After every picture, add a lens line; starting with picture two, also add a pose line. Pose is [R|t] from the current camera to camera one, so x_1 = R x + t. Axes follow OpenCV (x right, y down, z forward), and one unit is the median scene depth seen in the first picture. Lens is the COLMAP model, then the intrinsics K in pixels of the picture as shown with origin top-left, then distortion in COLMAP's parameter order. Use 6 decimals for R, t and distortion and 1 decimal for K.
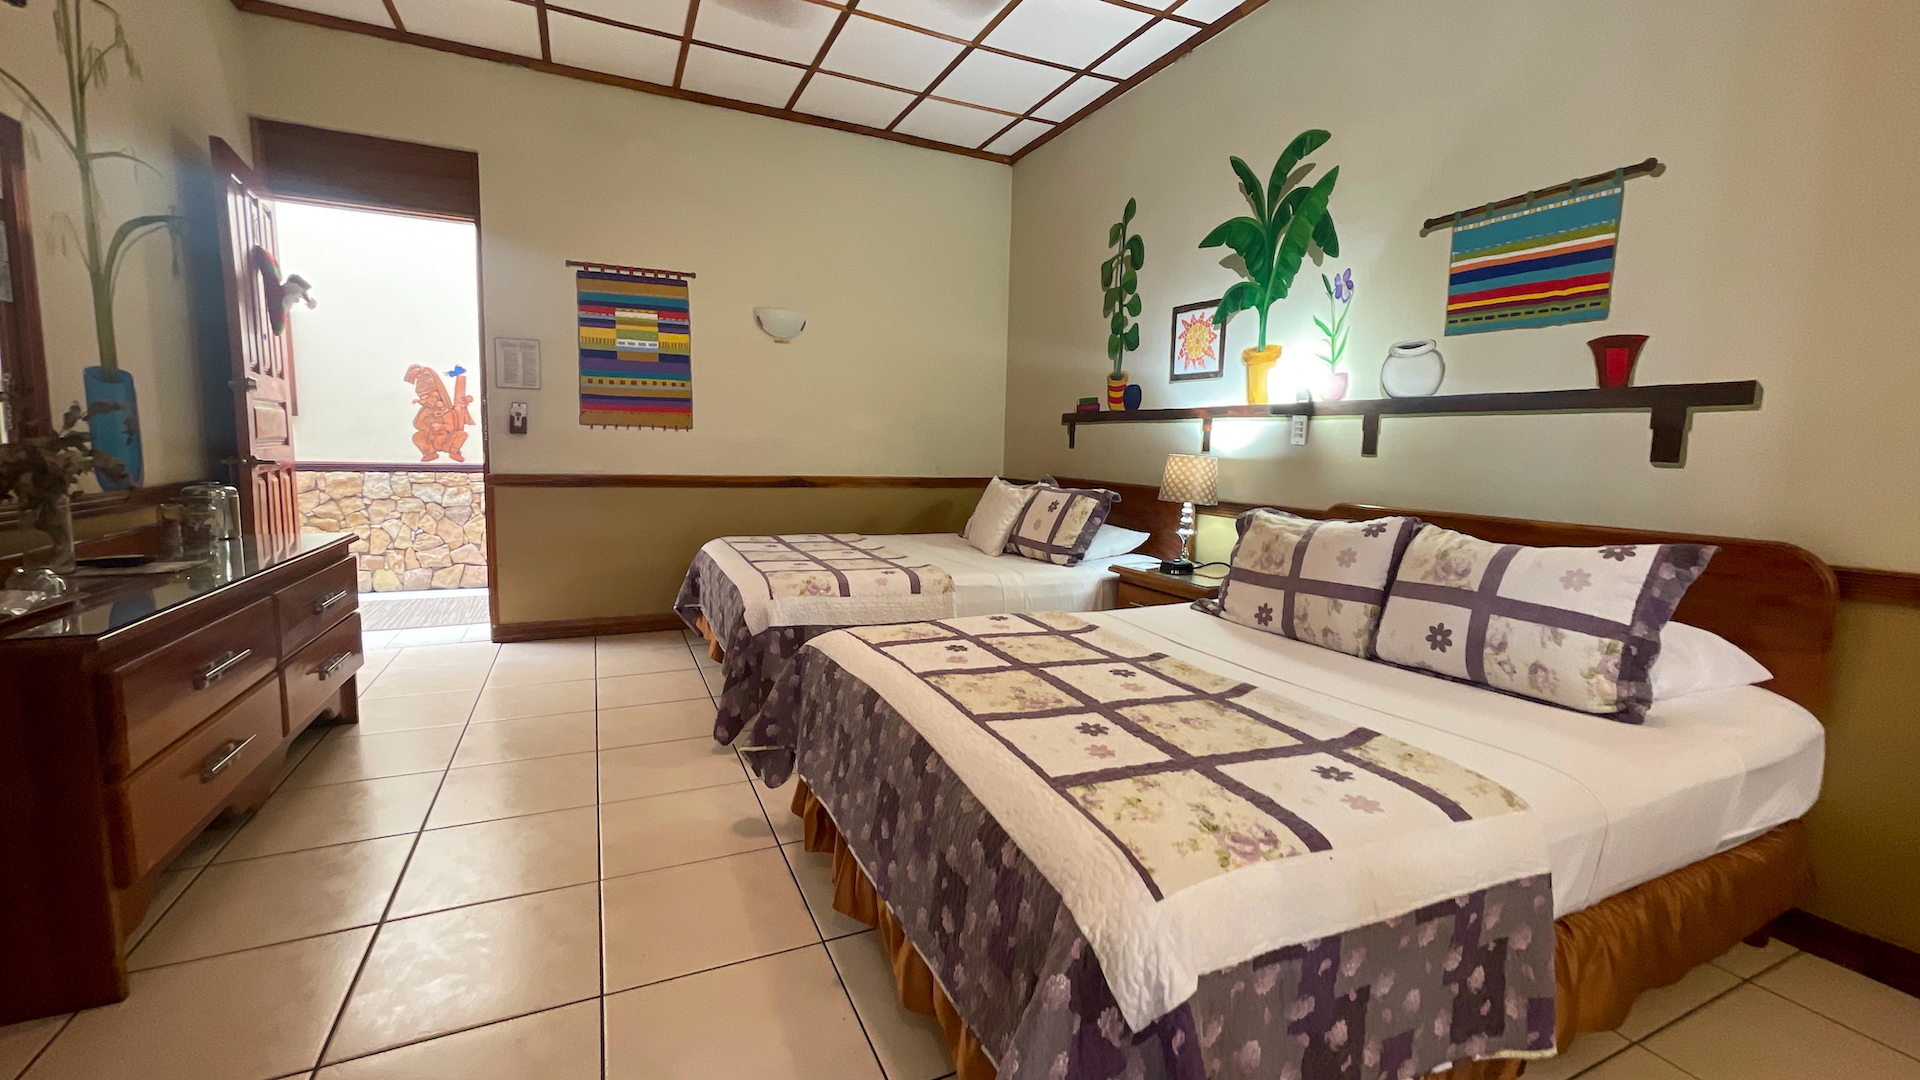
lens RADIAL K [[779.1, 0, 959.3], [0, 779.1, 531.7], [0, 0, 1]] dist [-0.008525, 0.004536]
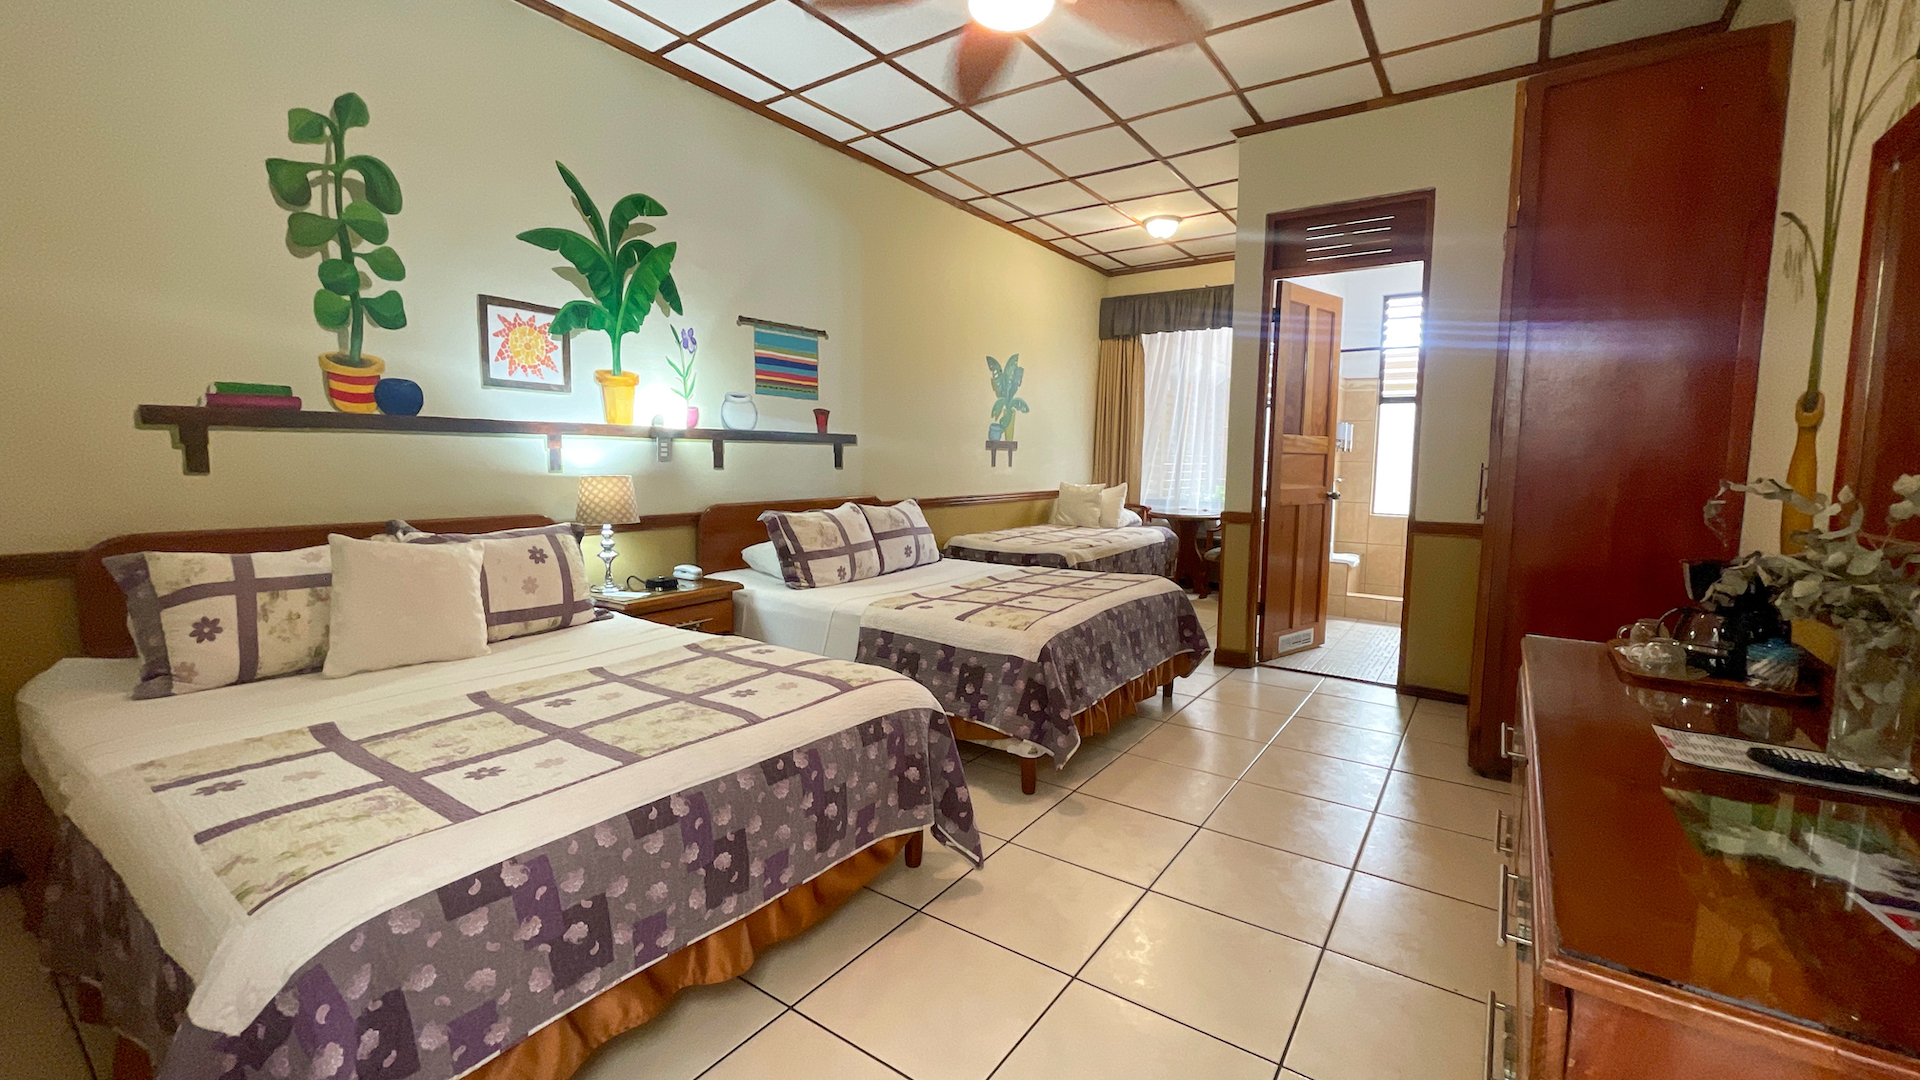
lens RADIAL K [[779.1, 0, 959.3], [0, 779.1, 531.7], [0, 0, 1]] dist [-0.008525, 0.004536]
pose [[-0.498908, -0.113048, 0.859250, -0.649313], [0.074056, 0.982269, 0.172233, -0.139172], [-0.863485, 0.149561, -0.481690, 0.934523]]
